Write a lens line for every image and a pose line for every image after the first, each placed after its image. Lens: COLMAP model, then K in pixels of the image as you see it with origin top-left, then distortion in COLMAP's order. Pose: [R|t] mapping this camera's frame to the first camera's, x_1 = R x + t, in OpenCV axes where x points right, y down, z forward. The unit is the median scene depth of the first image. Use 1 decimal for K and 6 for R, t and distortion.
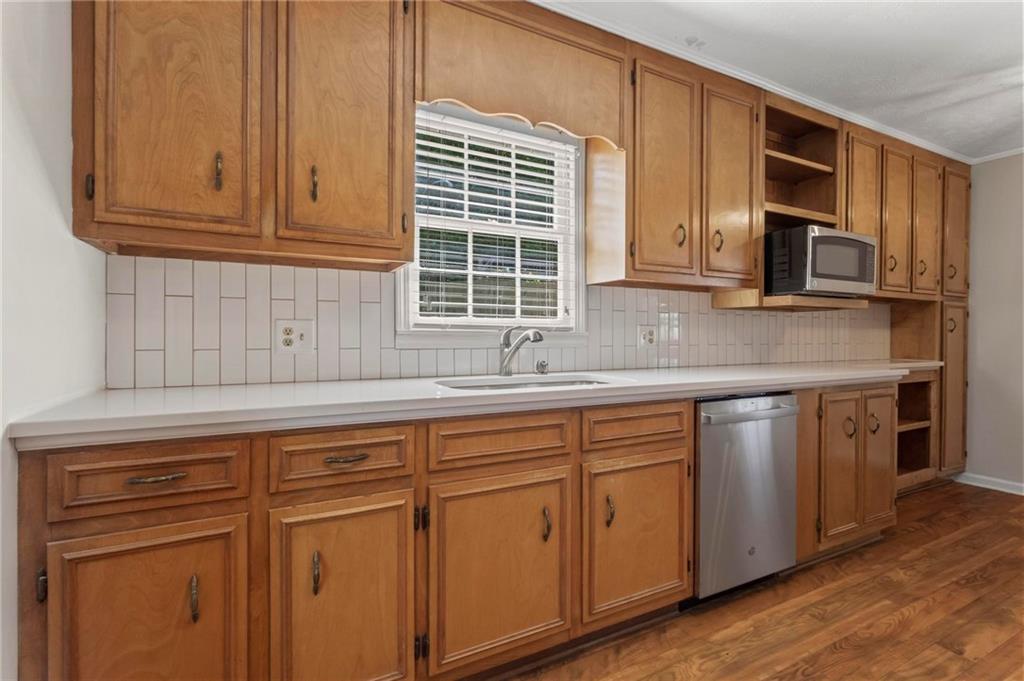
lens RADIAL K [[481.4, 0, 515.6], [0, 481.4, 337.8], [0, 0, 1]] dist [-0.003198, 0.000062]
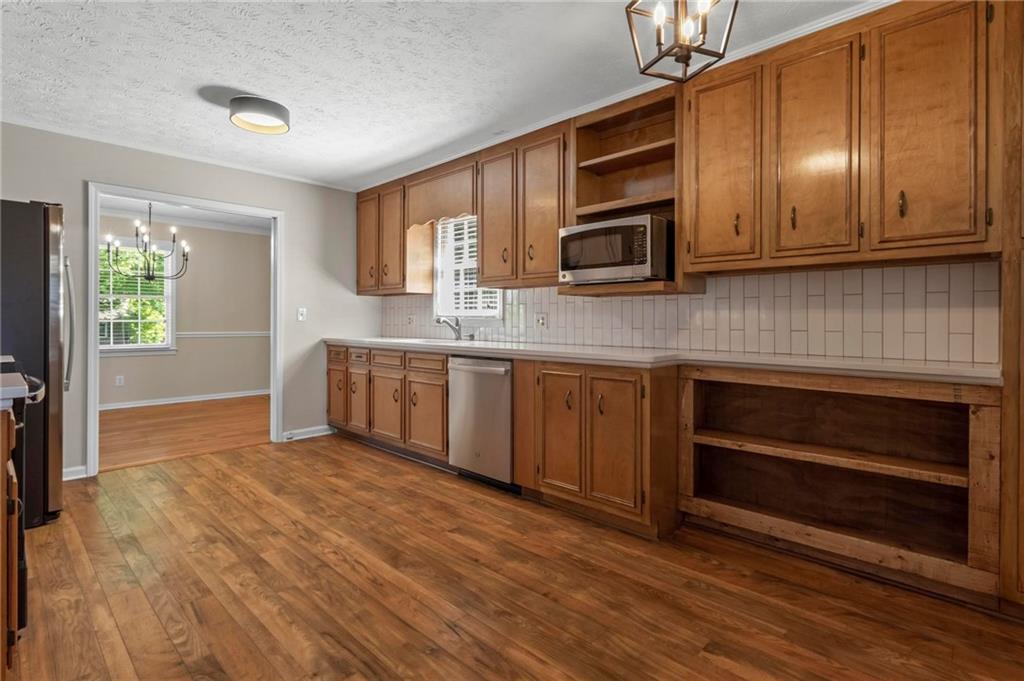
lens RADIAL K [[493.0, 0, 518.7], [0, 493.0, 319.9], [0, 0, 1]] dist [0.000699, 0.000800]
pose [[0.324762, -0.002912, -0.945791, 1.970937], [-0.005035, 0.999976, -0.004808, 0.002601], [0.945782, 0.006324, 0.324740, 0.560712]]
